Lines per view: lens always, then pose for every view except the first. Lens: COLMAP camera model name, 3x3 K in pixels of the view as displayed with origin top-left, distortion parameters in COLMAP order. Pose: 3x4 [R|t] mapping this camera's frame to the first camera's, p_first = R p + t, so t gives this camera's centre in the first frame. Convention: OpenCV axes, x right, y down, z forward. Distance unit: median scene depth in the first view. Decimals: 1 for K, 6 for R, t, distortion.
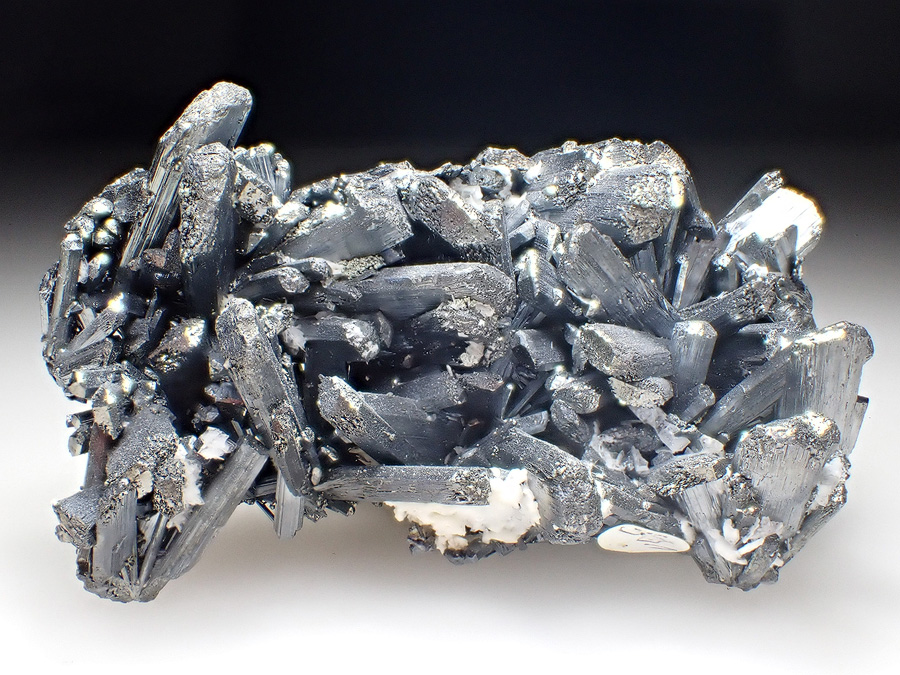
lens RADIAL K [[1279.7, 0, 448.0], [0, 1279.7, 337.8], [0, 0, 1]] dist [0.006905, 0.000000]
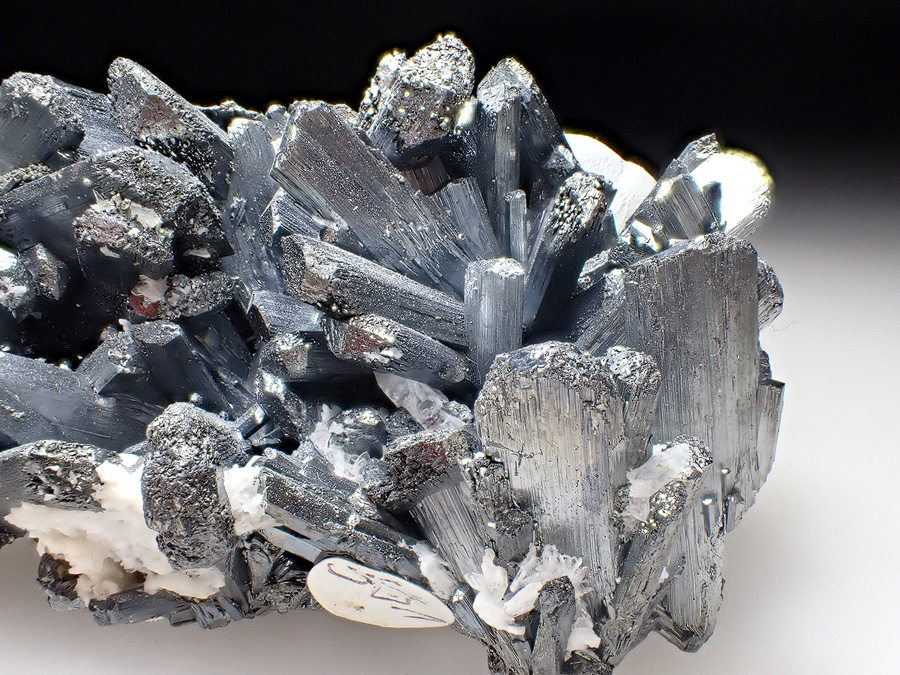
lens RADIAL K [[1103.3, 0, 450.2], [0, 1103.3, 337.6], [0, 0, 1]] dist [0.000201, 0.000000]
pose [[0.979709, 0.001719, -0.200417, 0.287200], [-0.046636, 0.974471, -0.219617, 0.151726], [0.194923, 0.224508, 0.954778, 0.485053]]
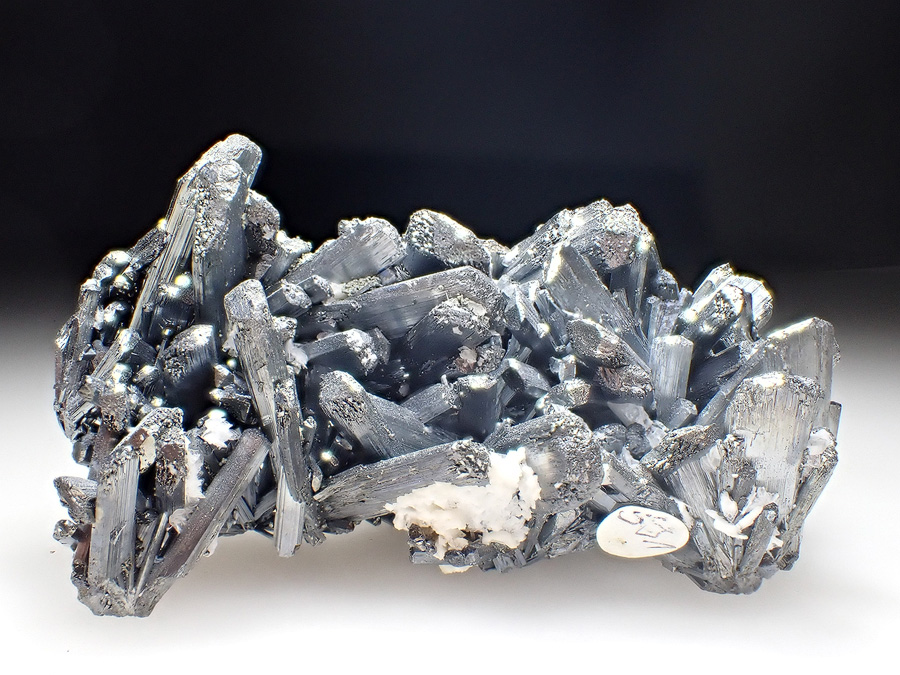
lens RADIAL K [[1103.3, 0, 447.4], [0, 1103.3, 346.3], [0, 0, 1]] dist [0.000201, 0.000000]
pose [[0.999226, -0.020224, 0.033730, -0.026750], [0.029990, 0.946655, -0.320849, 0.292815], [-0.025442, 0.321612, 0.946530, 0.134242]]
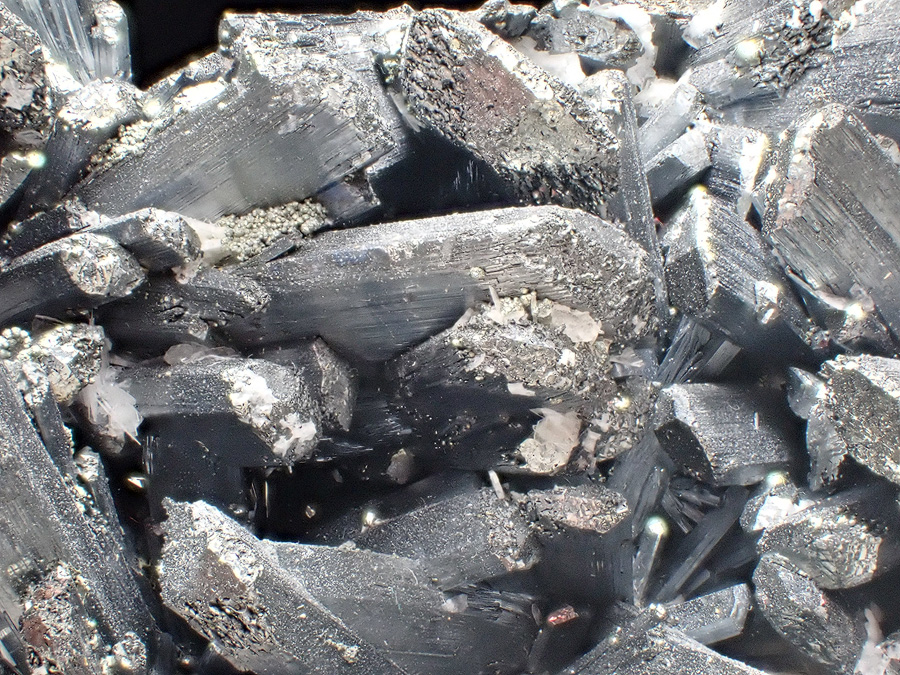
lens RADIAL K [[2250.5, 0, 444.1], [0, 2250.5, 340.7], [0, 0, 1]] dist [0.054577, 0.000000]
pose [[0.997243, -0.021687, -0.070959, 0.036161], [0.017272, 0.997912, -0.062240, 0.024446], [0.072161, 0.060842, 0.995536, 0.300147]]
